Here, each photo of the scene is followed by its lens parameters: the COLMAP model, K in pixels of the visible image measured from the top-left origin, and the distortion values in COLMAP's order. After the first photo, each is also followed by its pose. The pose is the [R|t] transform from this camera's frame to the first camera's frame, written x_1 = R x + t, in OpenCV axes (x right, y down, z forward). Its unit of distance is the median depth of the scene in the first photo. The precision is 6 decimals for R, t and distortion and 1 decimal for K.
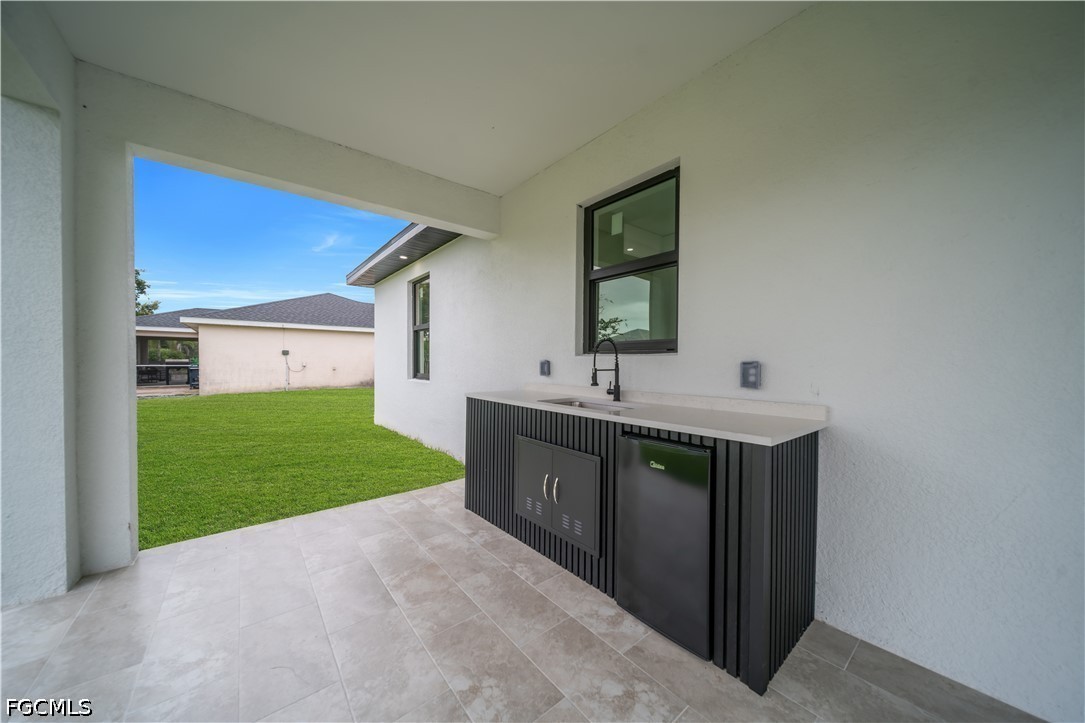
lens RADIAL K [[374.9, 0, 545.8], [0, 374.9, 367.9], [0, 0, 1]] dist [0.003036, -0.002098]
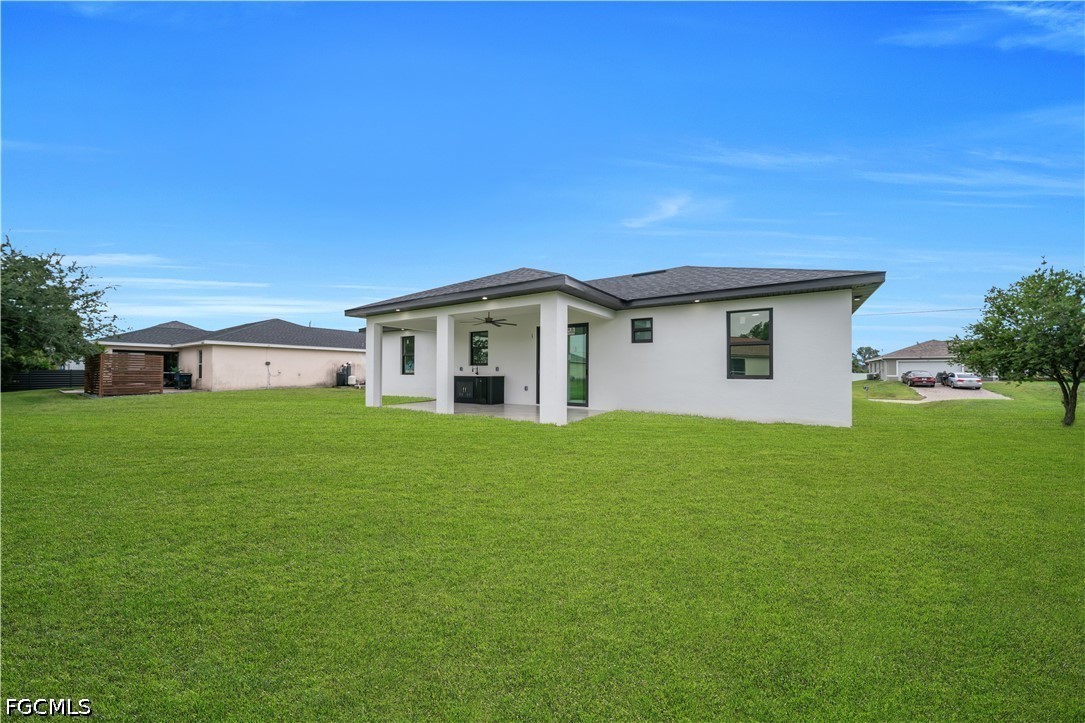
lens RADIAL K [[374.9, 0, 545.8], [0, 374.9, 367.9], [0, 0, 1]] dist [0.003036, -0.002098]
pose [[0.953290, -0.001475, 0.302054, -0.457892], [0.009044, 0.999679, -0.023661, 0.122948], [-0.301922, 0.025288, 0.952997, -4.125008]]
